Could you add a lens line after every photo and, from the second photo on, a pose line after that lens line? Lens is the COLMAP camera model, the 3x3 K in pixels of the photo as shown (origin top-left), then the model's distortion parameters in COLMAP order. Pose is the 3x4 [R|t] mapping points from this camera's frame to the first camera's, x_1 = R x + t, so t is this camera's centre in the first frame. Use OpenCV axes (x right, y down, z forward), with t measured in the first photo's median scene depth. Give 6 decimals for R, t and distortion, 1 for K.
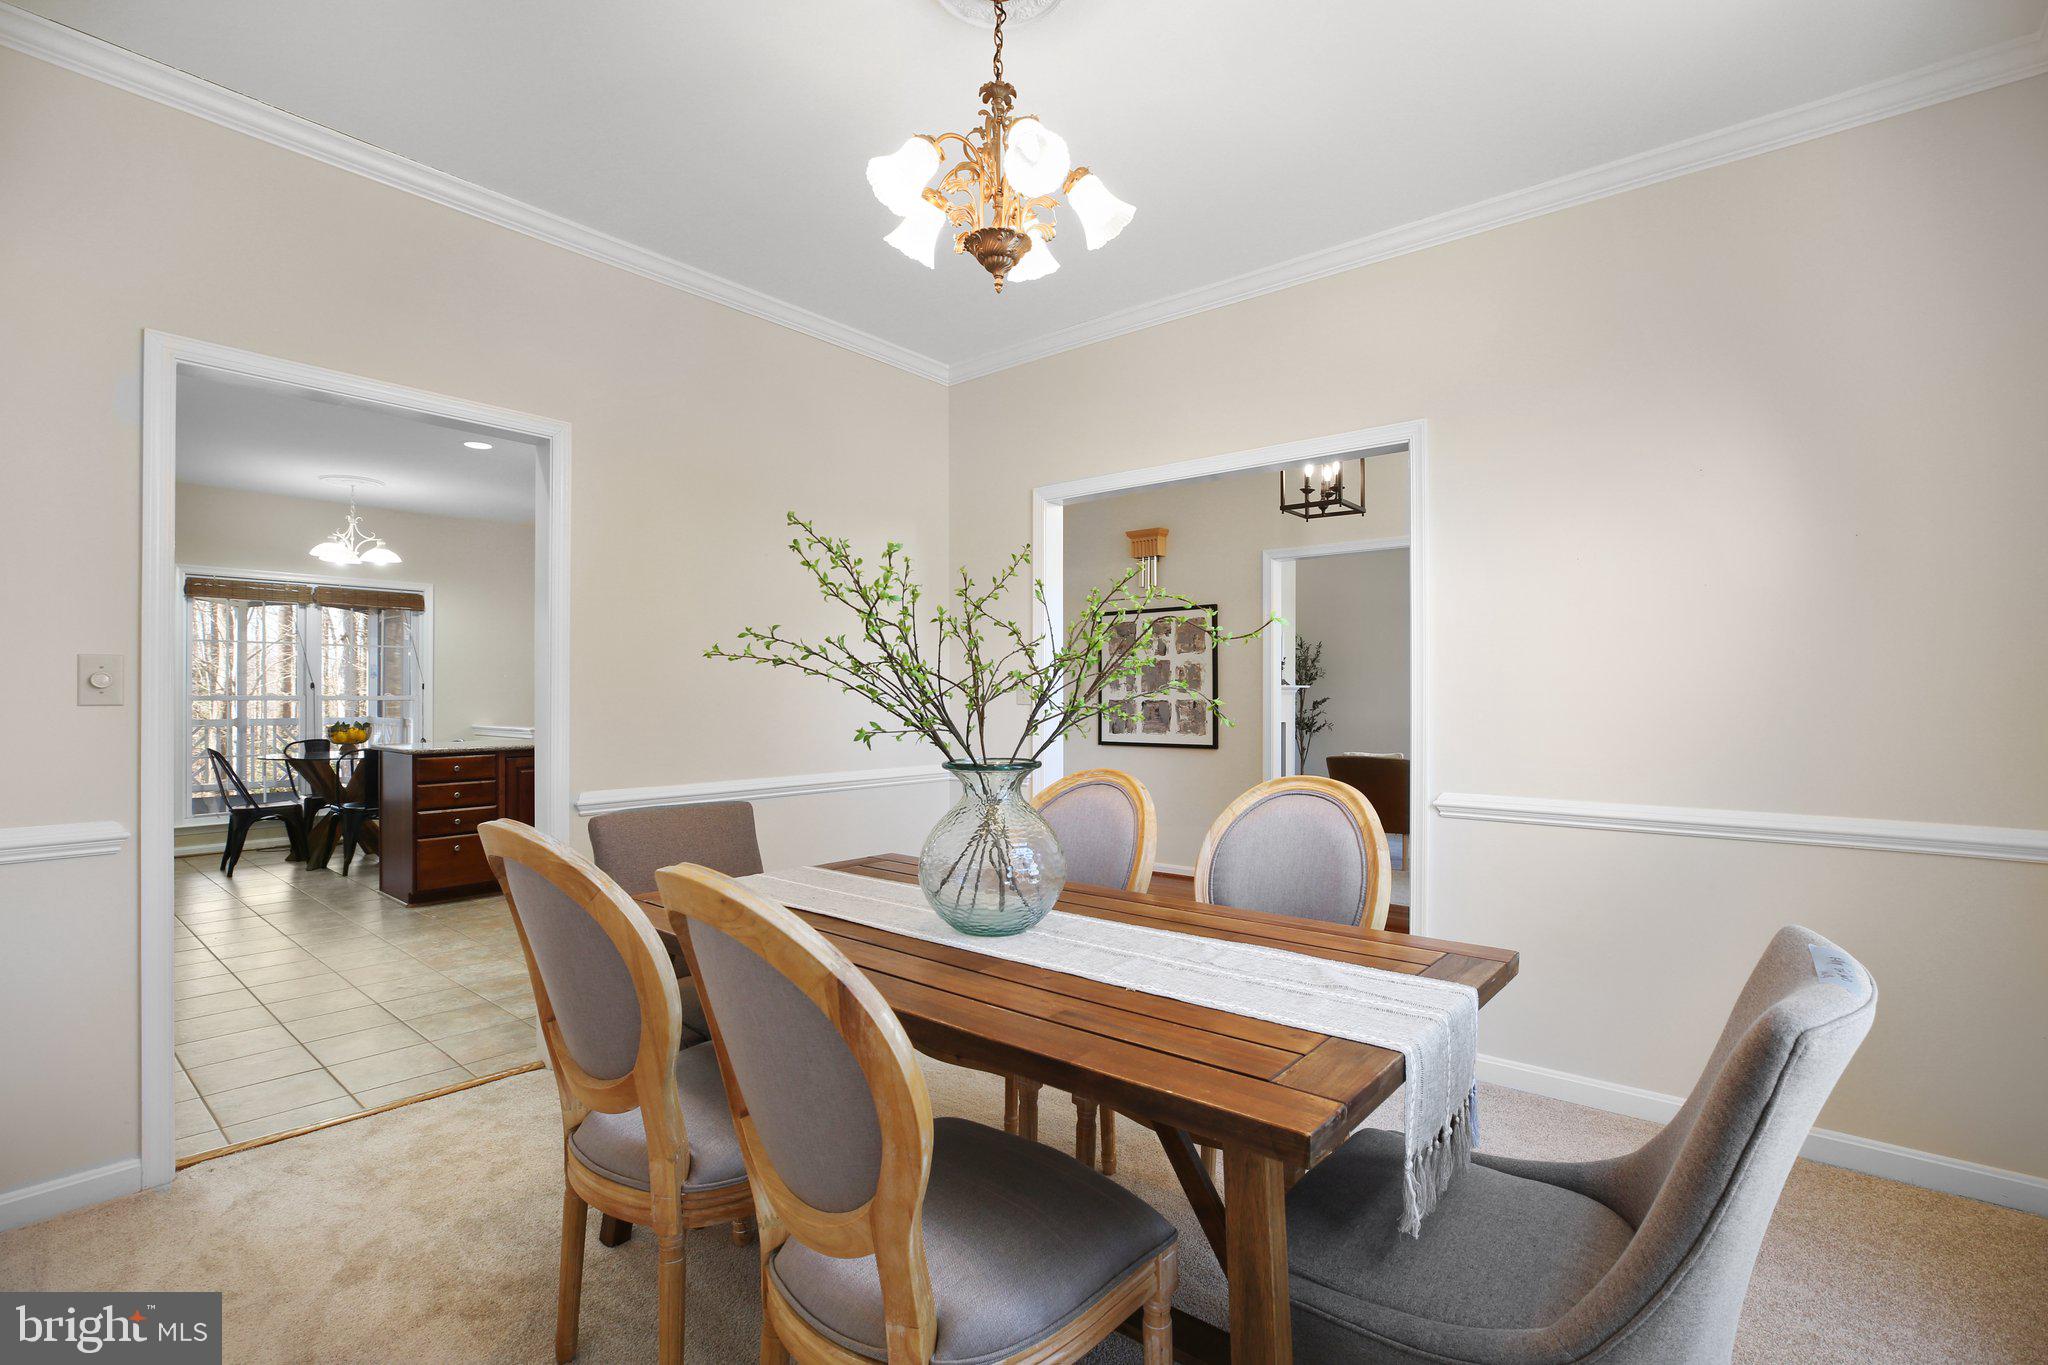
lens RADIAL K [[952.9, 0, 1033.5], [0, 952.9, 687.1], [0, 0, 1]] dist [-0.031788, 0.000289]
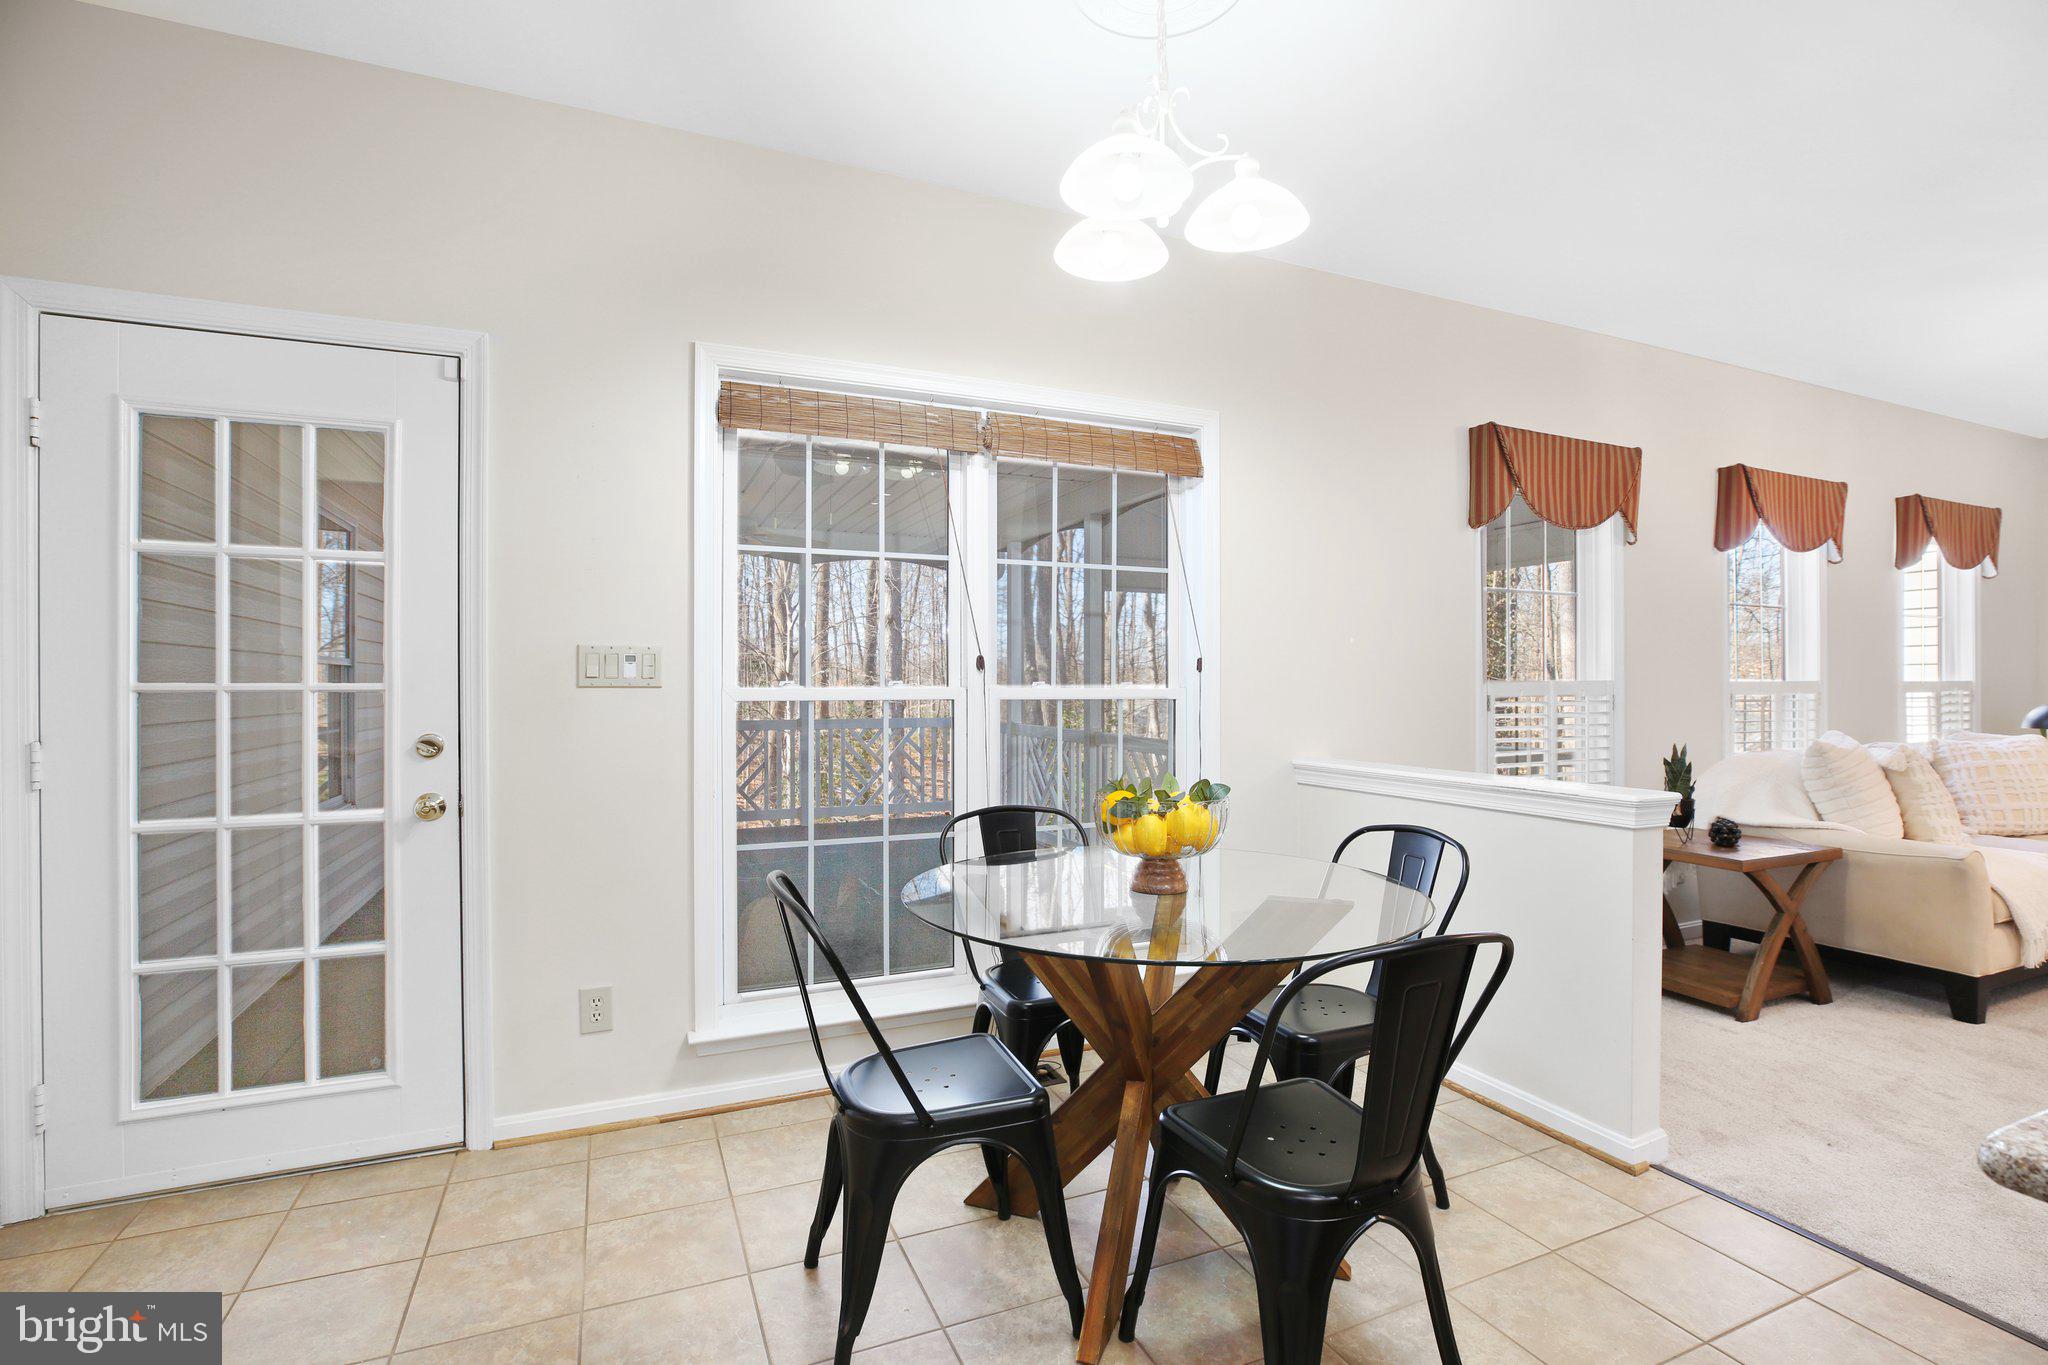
lens RADIAL K [[952.9, 0, 1033.5], [0, 952.9, 687.1], [0, 0, 1]] dist [-0.031788, 0.000289]
pose [[0.899247, 0.005438, -0.437406, -0.586757], [-0.002805, 0.999974, 0.006665, 0.006401], [0.437431, -0.004767, 0.899239, 0.661513]]
